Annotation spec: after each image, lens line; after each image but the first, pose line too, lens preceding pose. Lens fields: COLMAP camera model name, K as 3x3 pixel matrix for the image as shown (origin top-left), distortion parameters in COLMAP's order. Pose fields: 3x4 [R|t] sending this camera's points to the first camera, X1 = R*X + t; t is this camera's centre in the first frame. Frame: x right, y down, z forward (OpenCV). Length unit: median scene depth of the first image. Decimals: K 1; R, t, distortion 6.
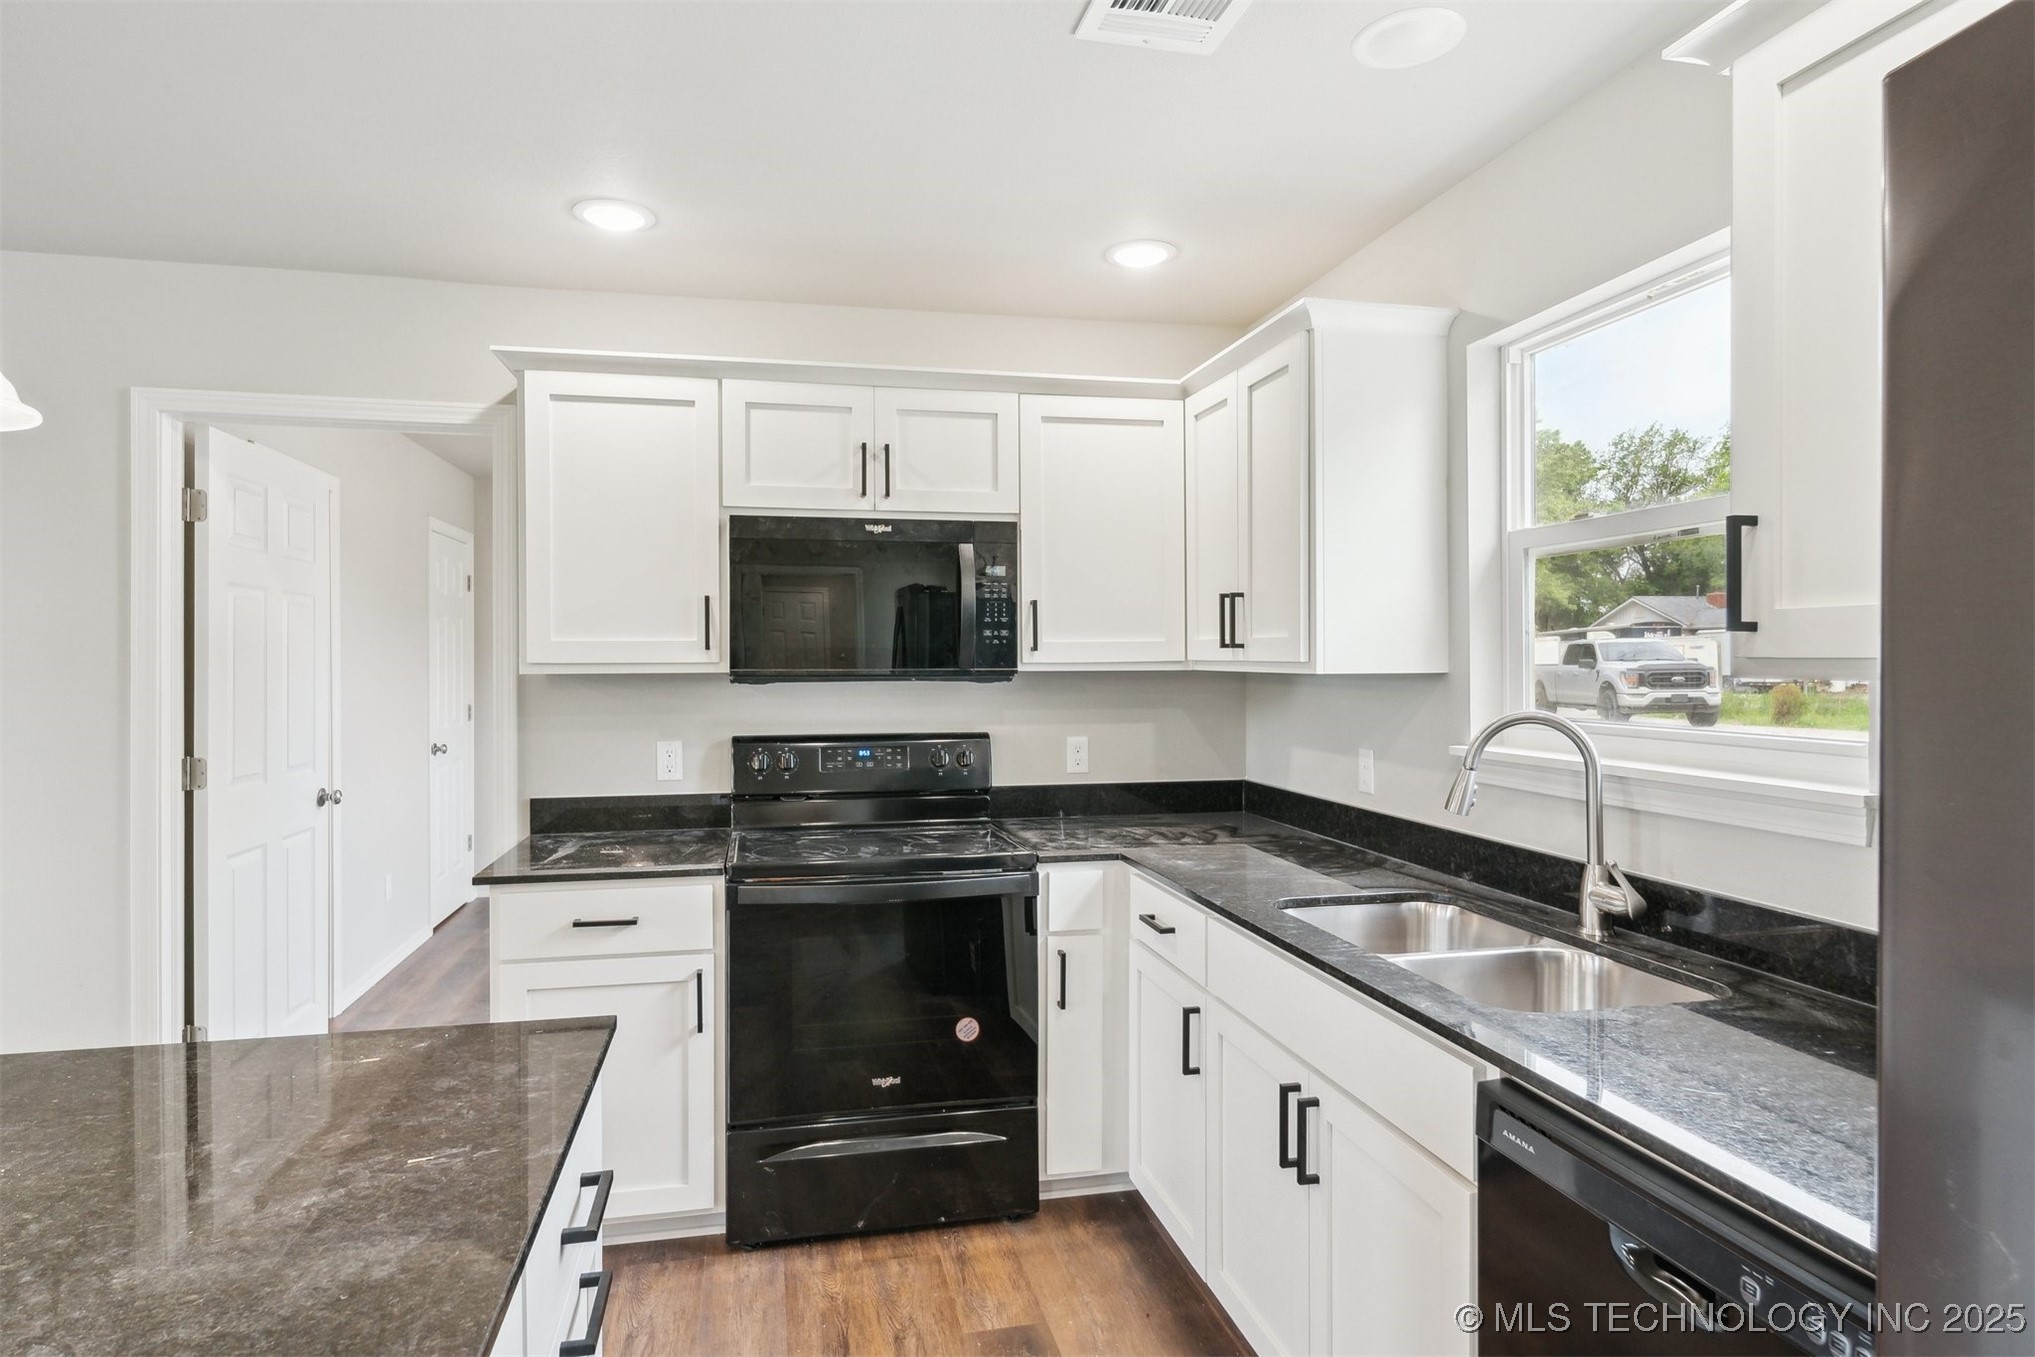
lens RADIAL K [[1088.6, 0, 1006.3], [0, 1088.6, 657.5], [0, 0, 1]] dist [-0.001922, -0.000125]
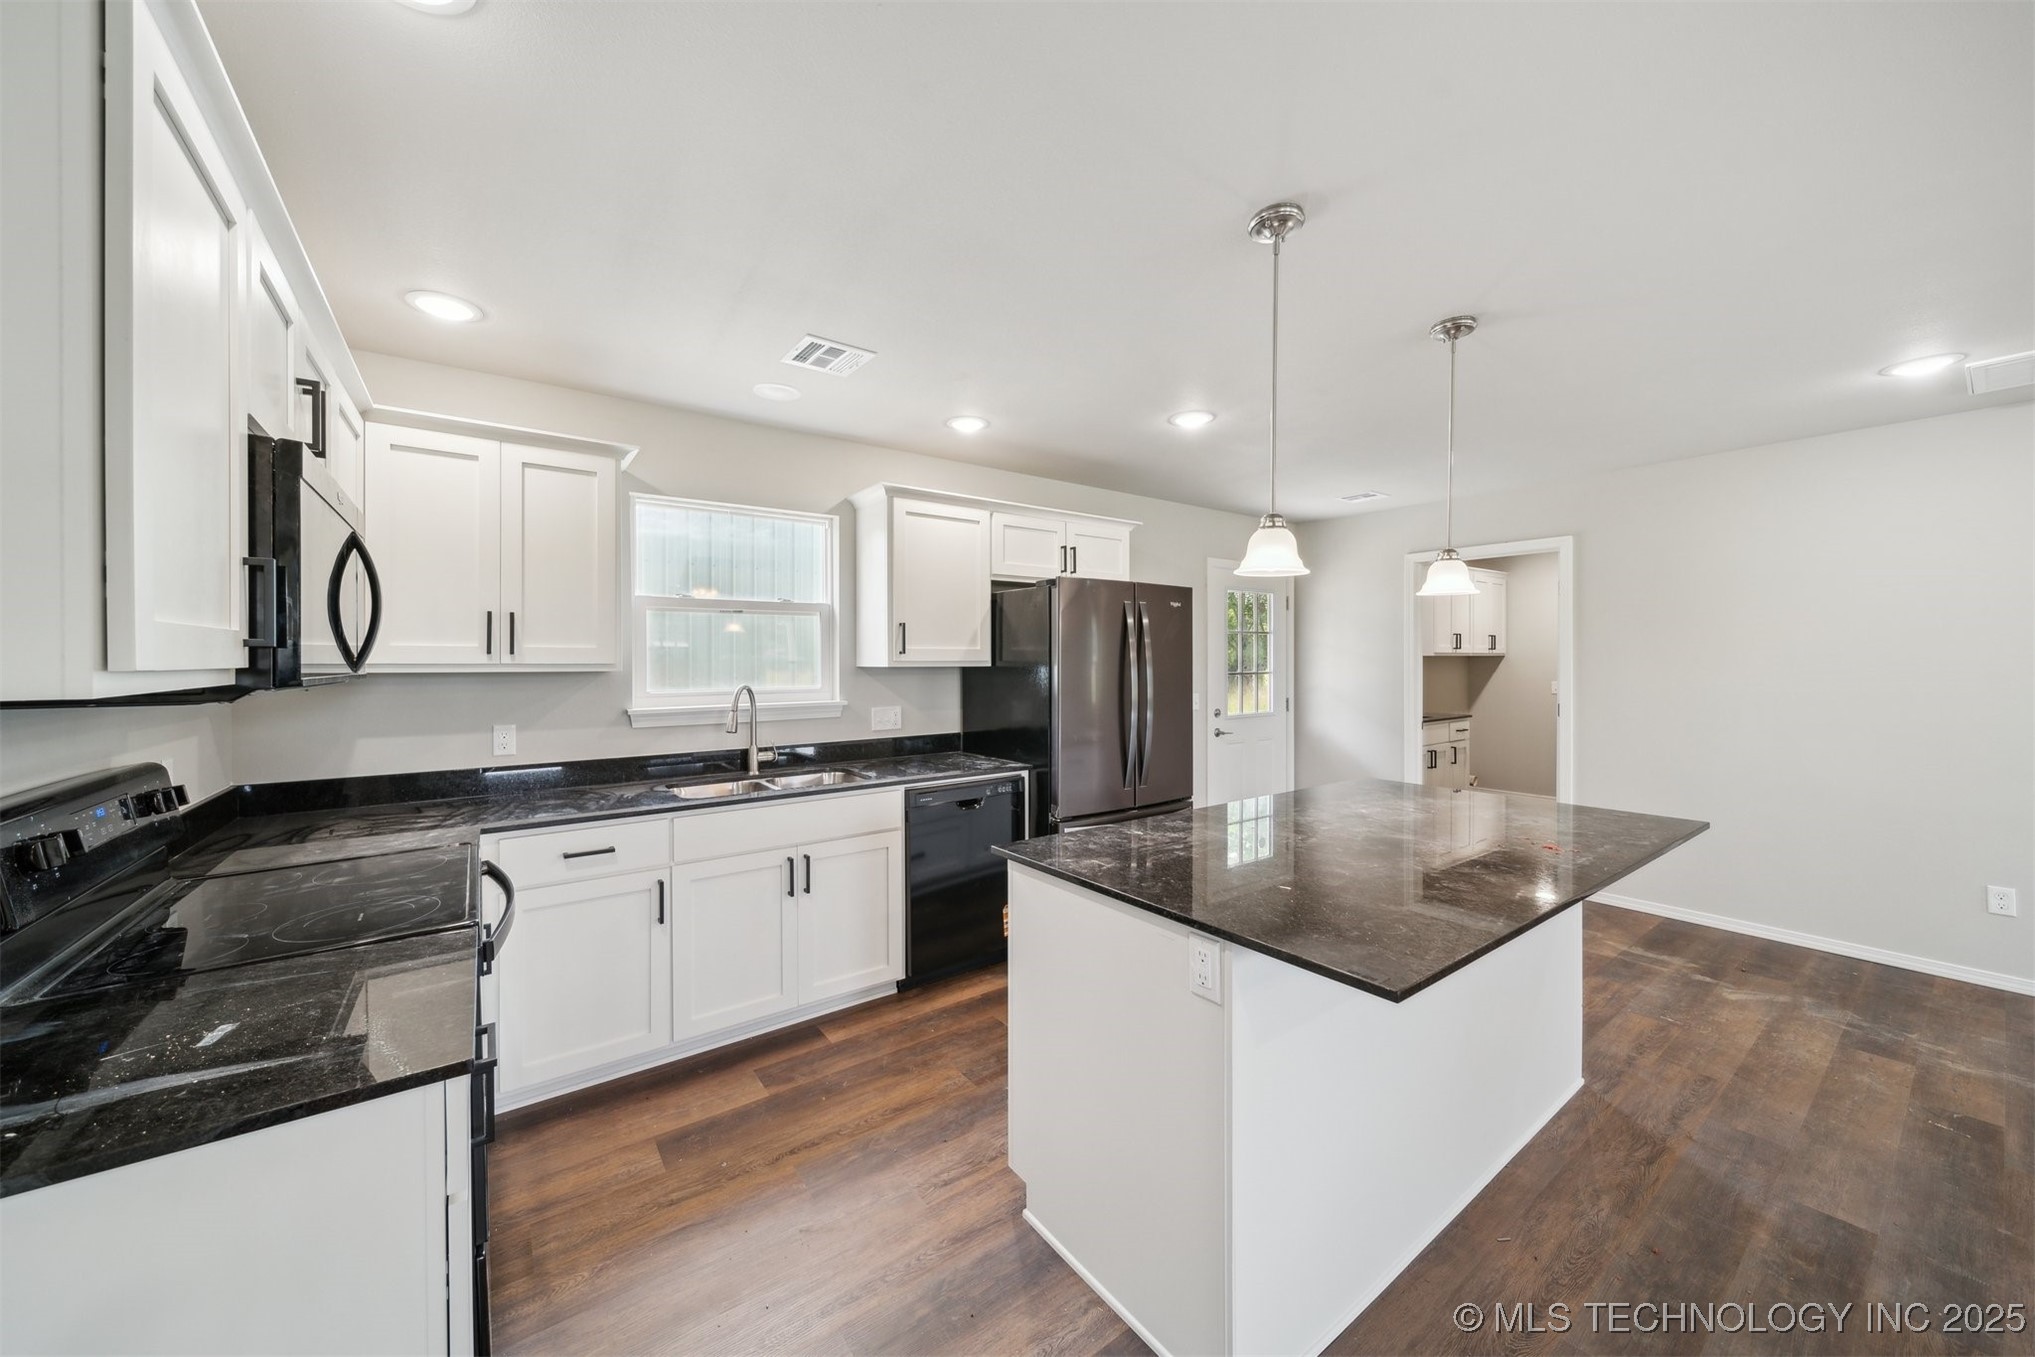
lens RADIAL K [[729.4, 0, 989.9], [0, 729.4, 662.8], [0, 0, 1]] dist [-0.000534, -0.000019]
pose [[-0.385687, 0.004859, 0.922617, -0.901869], [0.002147, 0.999988, -0.004369, 0.007050], [-0.922627, 0.000295, -0.385693, 0.871634]]
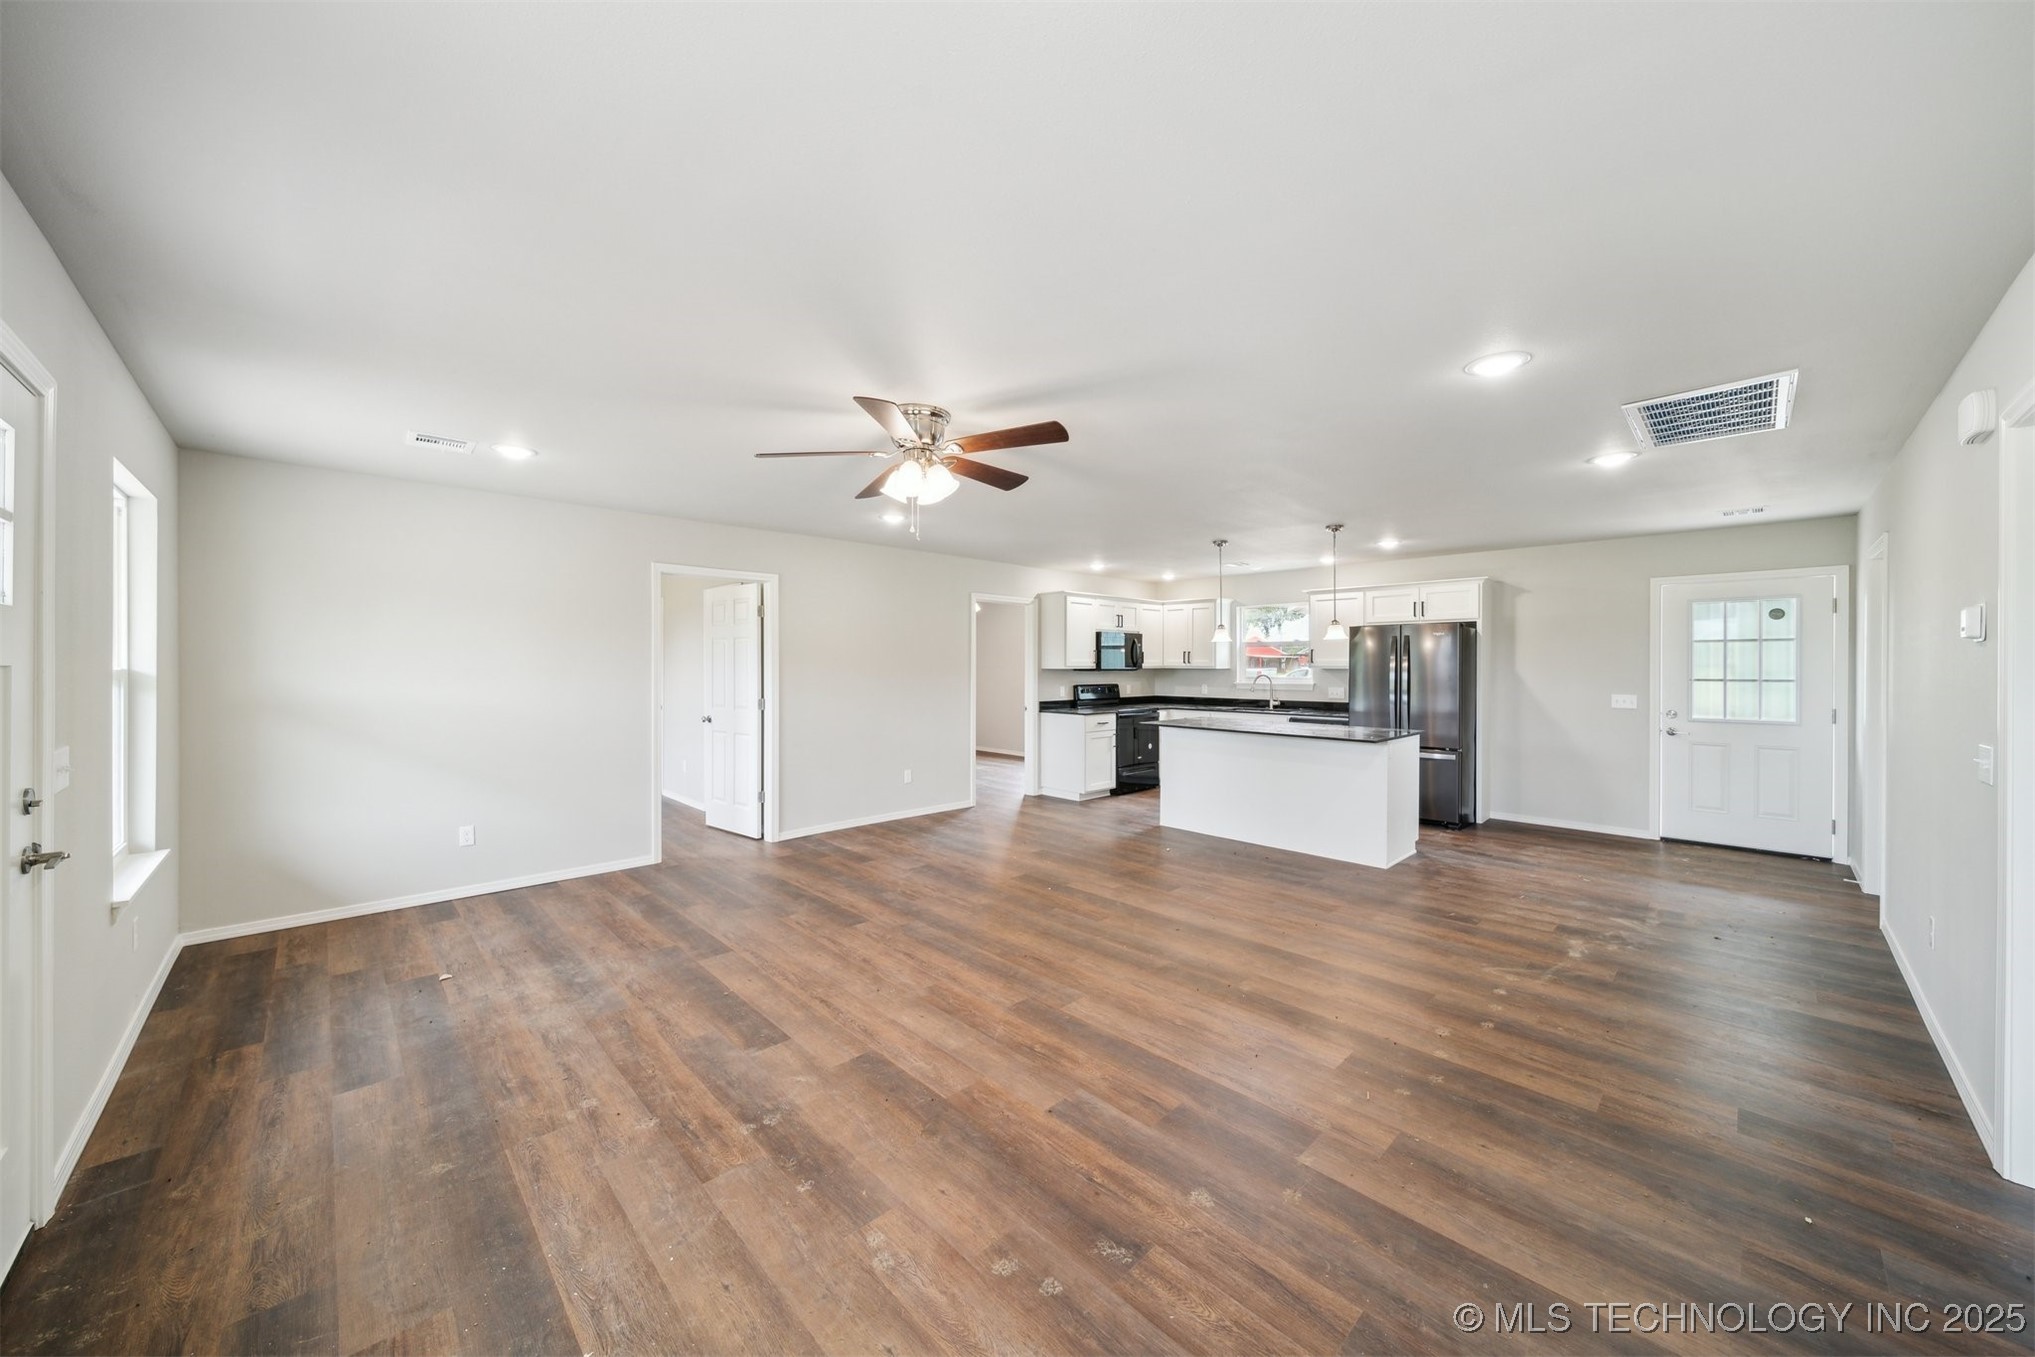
lens RADIAL K [[719.8, 0, 1017.2], [0, 719.8, 665.2], [0, 0, 1]] dist [-0.002015, -0.000053]
pose [[0.850856, 0.006503, 0.525358, -2.226400], [-0.008365, 0.999964, 0.001169, 0.000126], [-0.525332, -0.005390, 0.850881, -1.361343]]
